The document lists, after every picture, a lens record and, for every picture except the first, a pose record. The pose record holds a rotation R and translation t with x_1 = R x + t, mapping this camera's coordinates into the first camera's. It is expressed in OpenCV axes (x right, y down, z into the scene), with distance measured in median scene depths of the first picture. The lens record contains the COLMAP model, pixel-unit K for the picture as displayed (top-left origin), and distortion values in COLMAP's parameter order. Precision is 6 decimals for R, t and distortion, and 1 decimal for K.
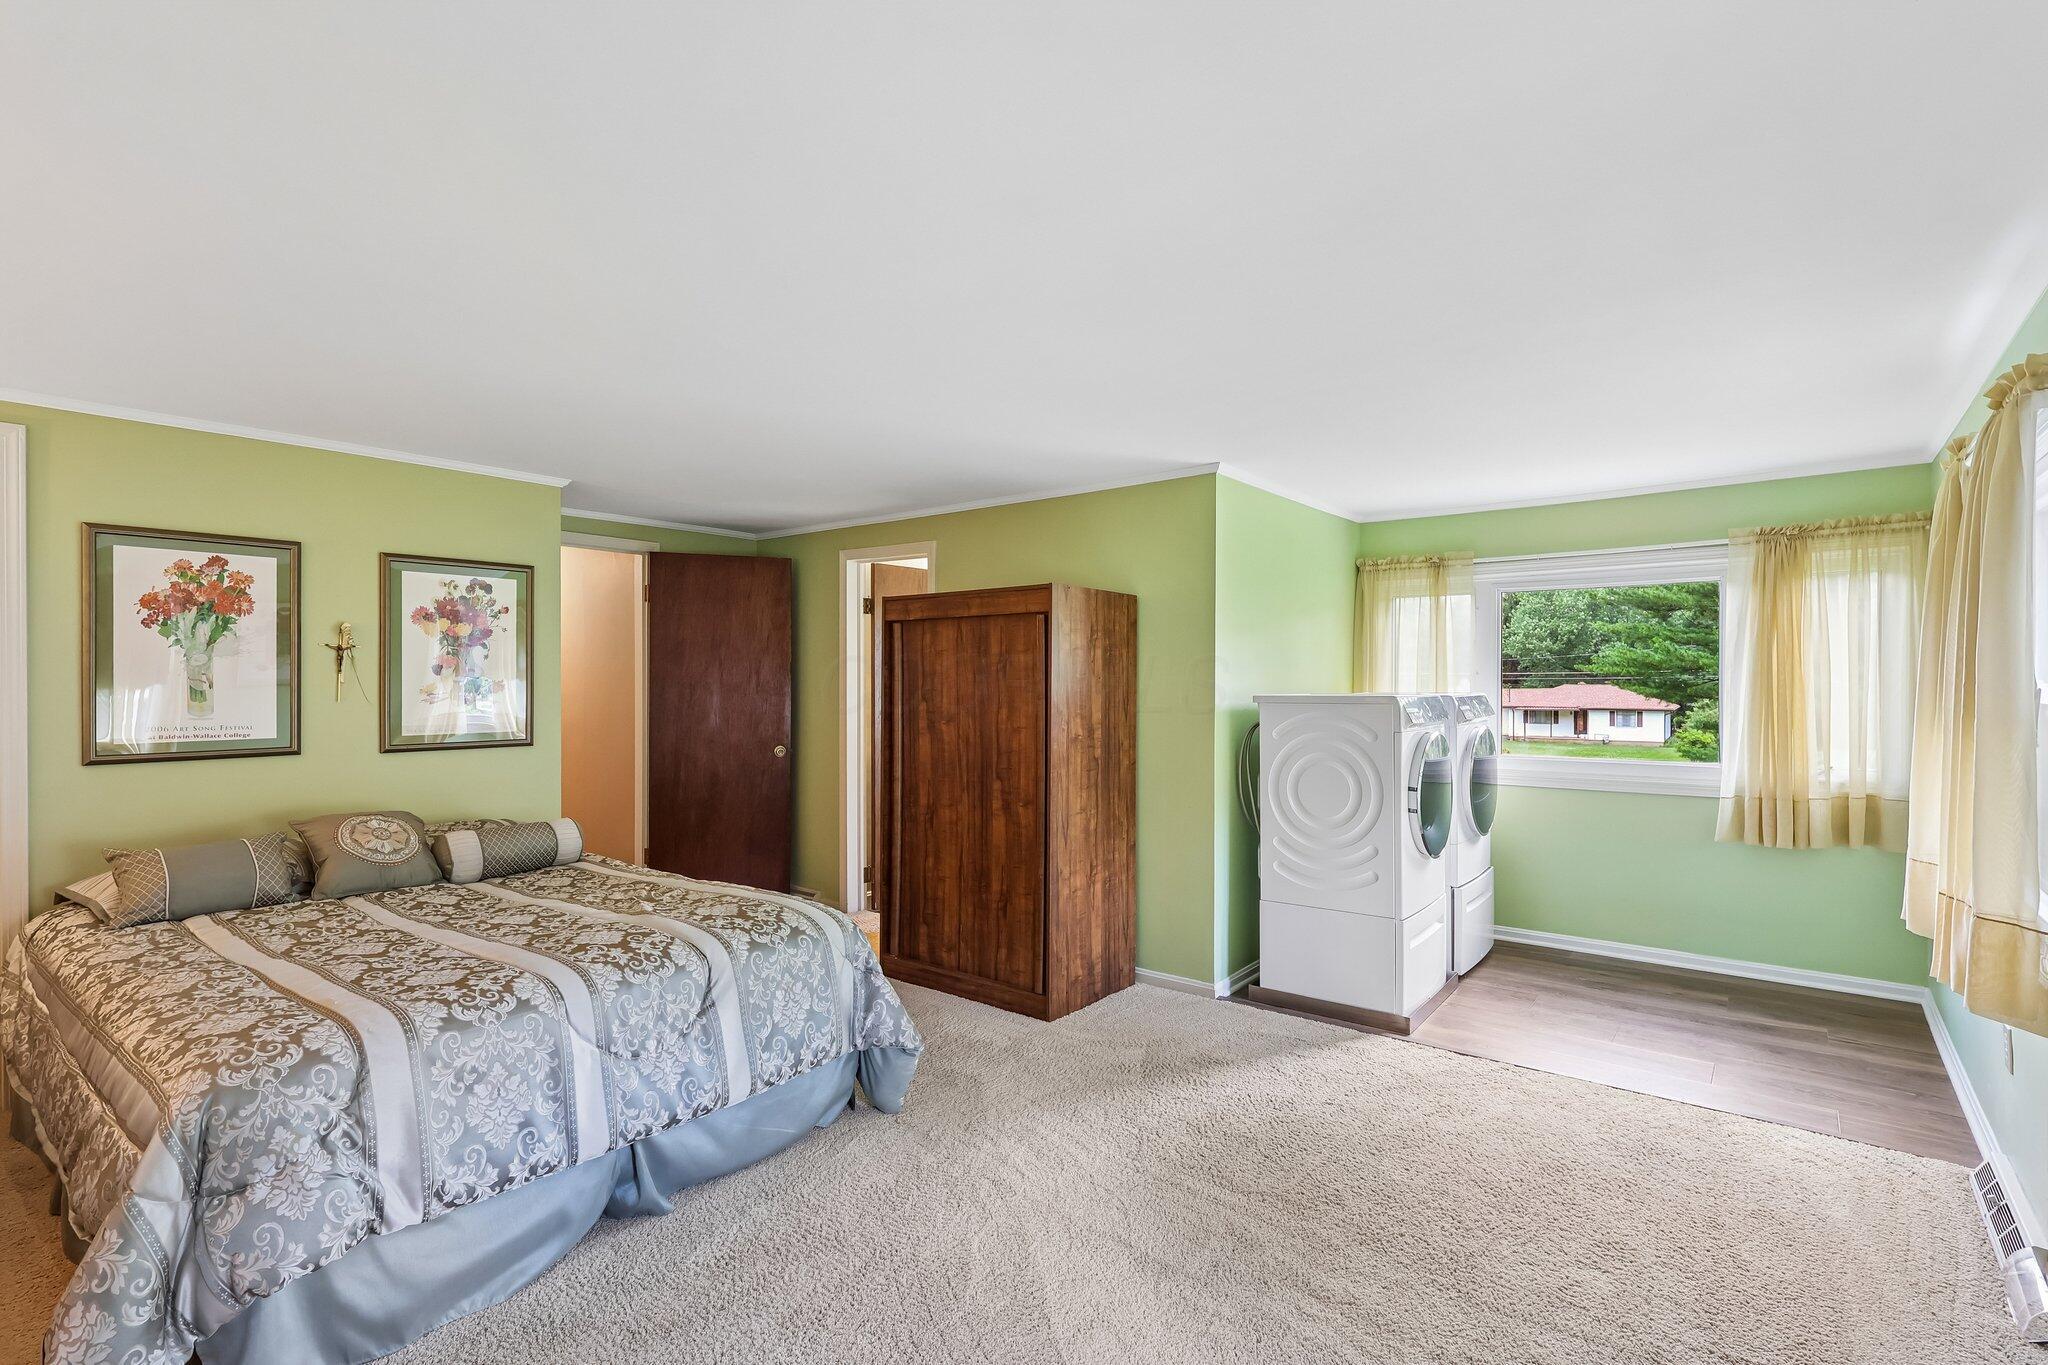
lens RADIAL K [[956.3, 0, 1022.8], [0, 956.3, 679.1], [0, 0, 1]] dist [-0.001474, 0.000307]
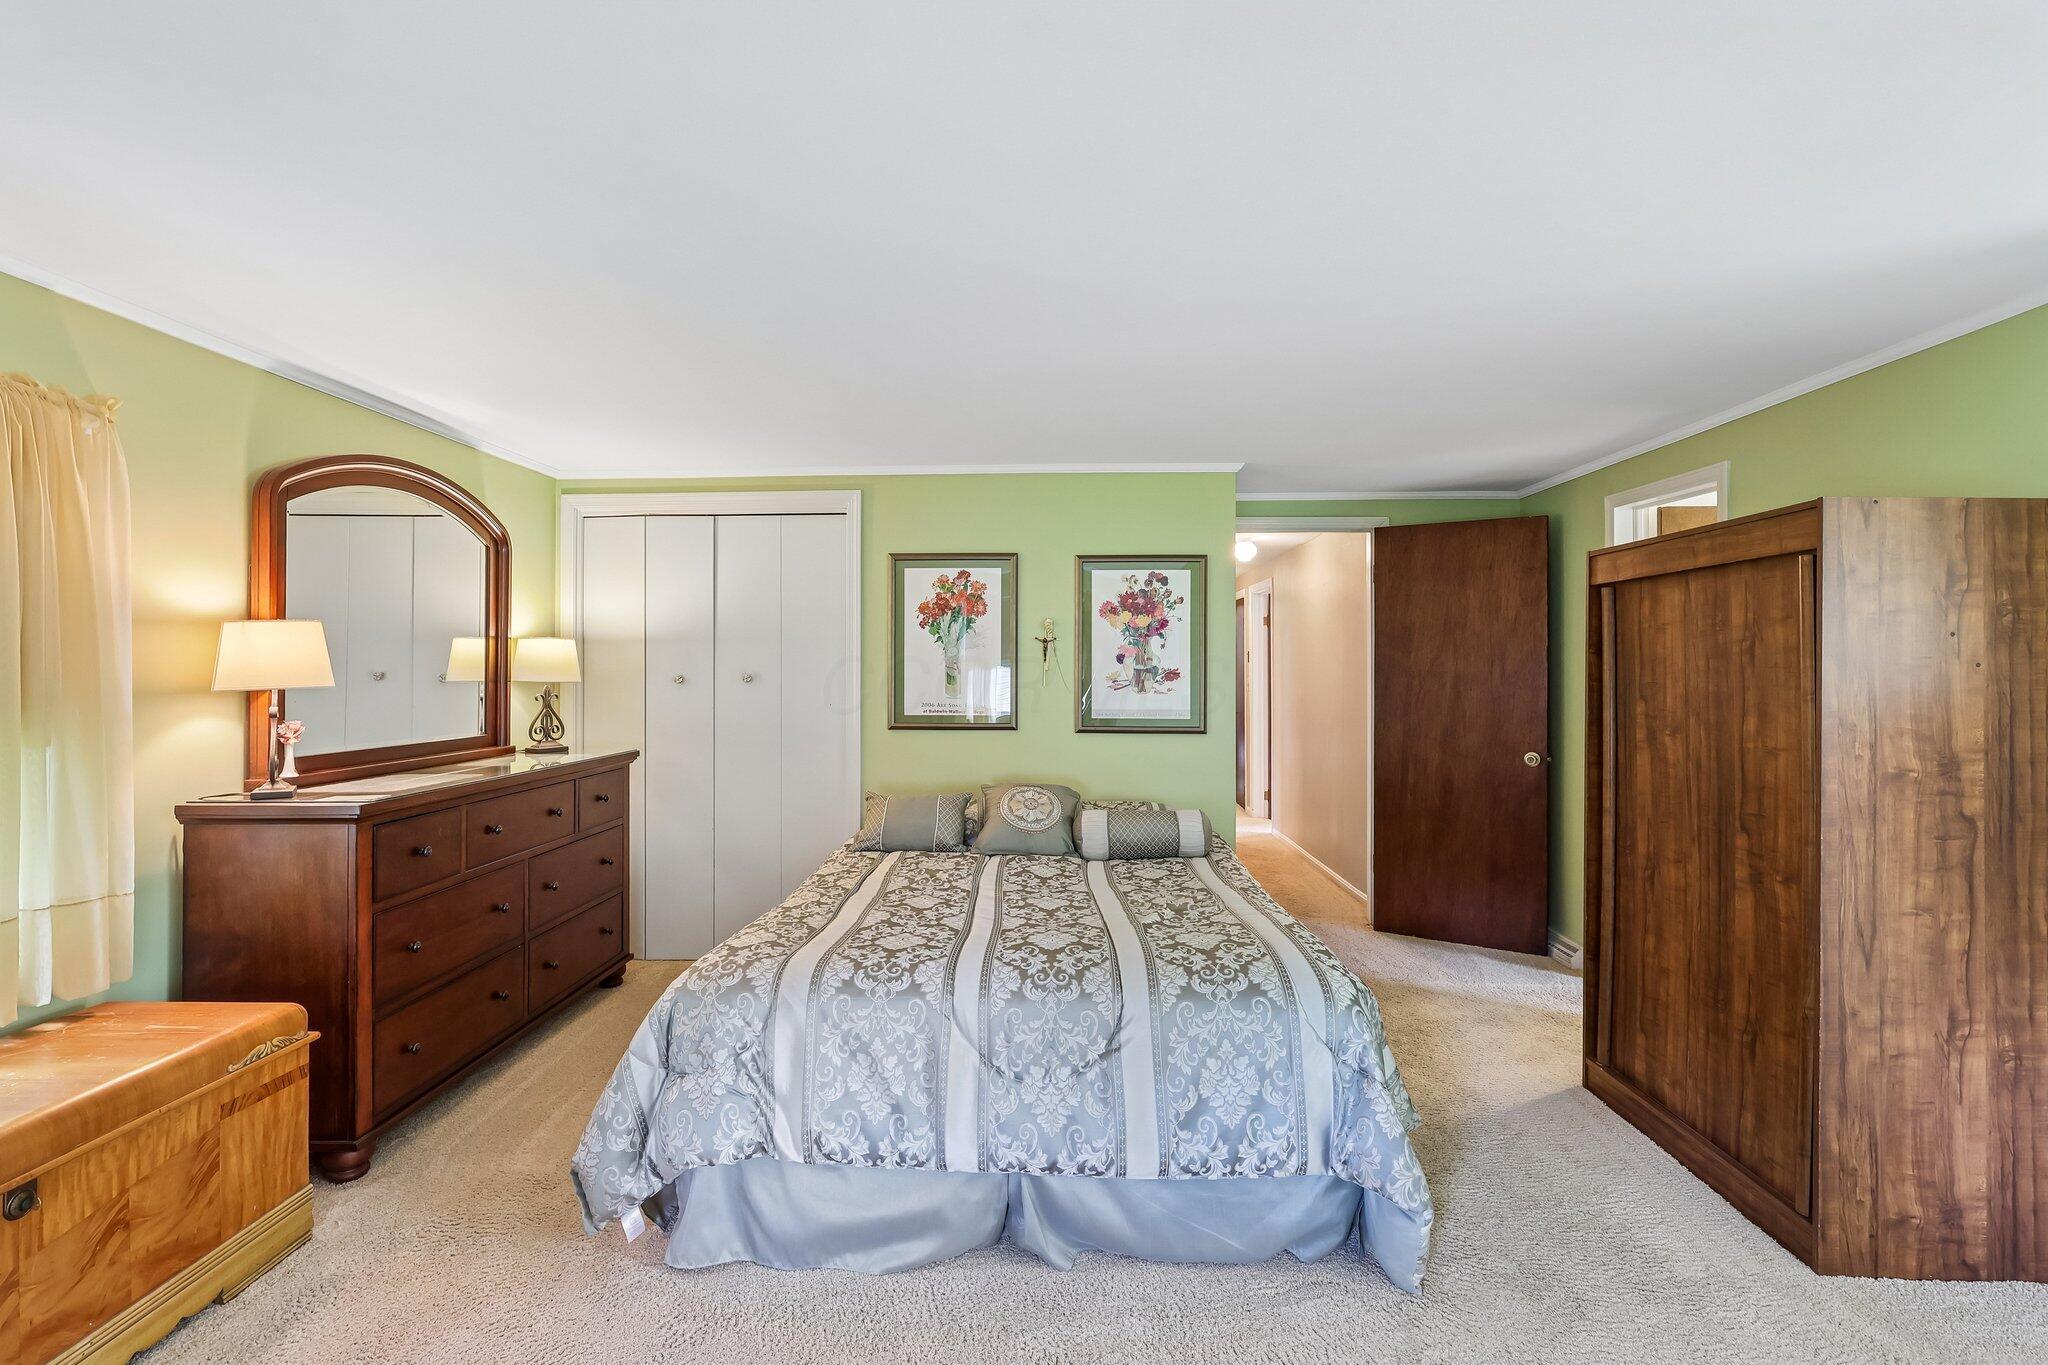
lens RADIAL K [[956.3, 0, 1020.3], [0, 956.3, 659.1], [0, 0, 1]] dist [-0.001474, 0.000307]
pose [[0.592314, -0.006954, -0.805677, 0.191480], [-0.002417, 0.999943, -0.010407, 0.002272], [0.805703, 0.008111, 0.592264, 0.263087]]
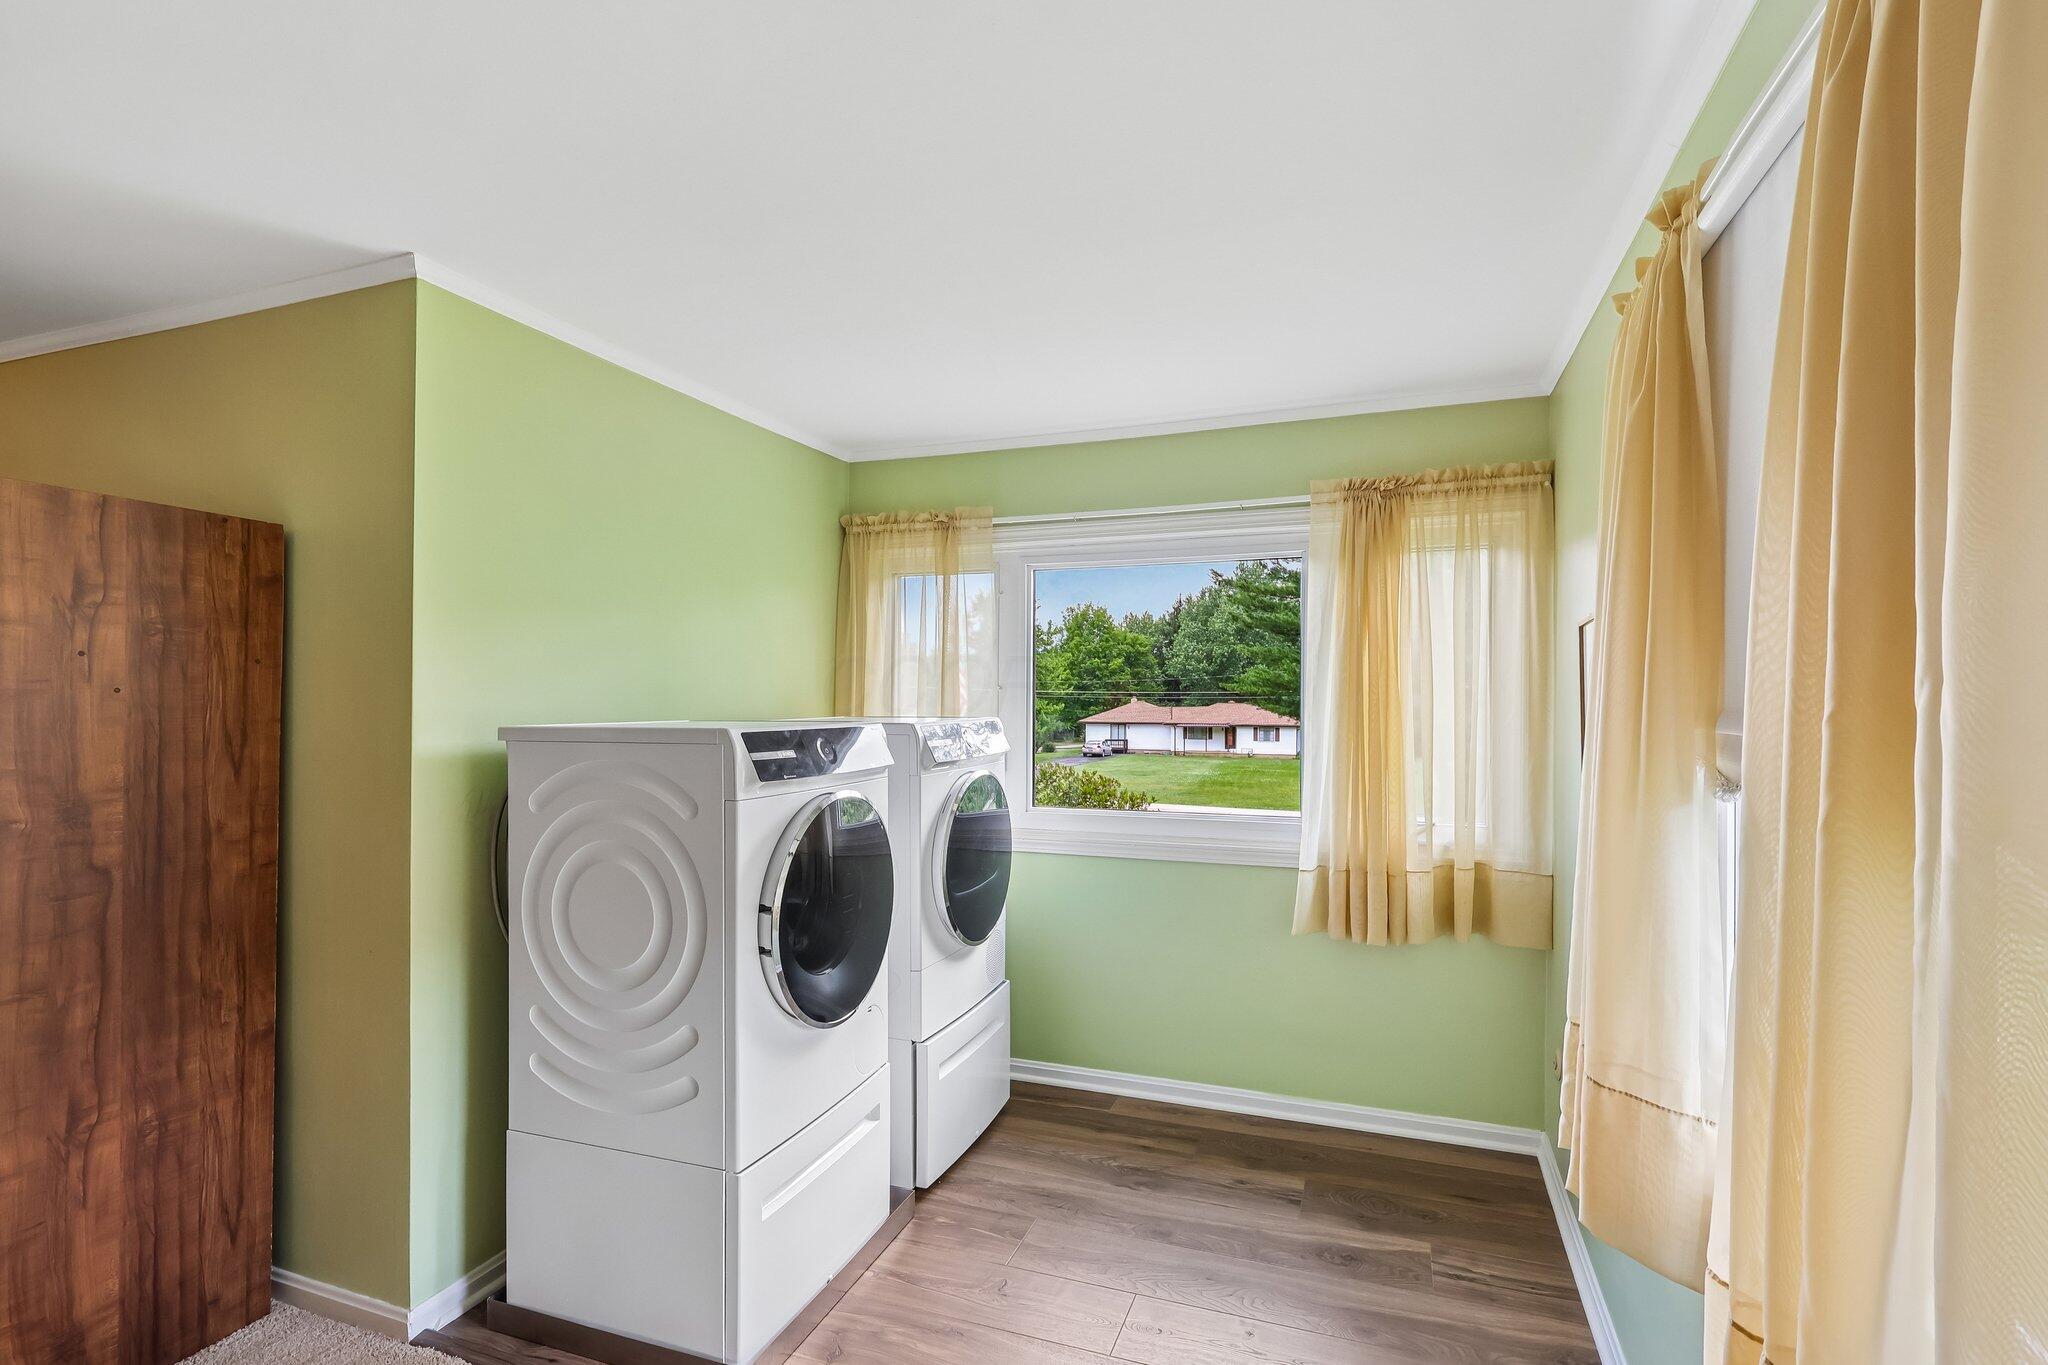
lens RADIAL K [[956.3, 0, 1028.2], [0, 956.3, 694.8], [0, 0, 1]] dist [-0.001474, 0.000307]
pose [[0.951168, 0.004160, 0.308646, 0.353017], [-0.003502, 0.999990, -0.002687, 0.000540], [-0.308655, 0.001475, 0.951173, 0.431966]]
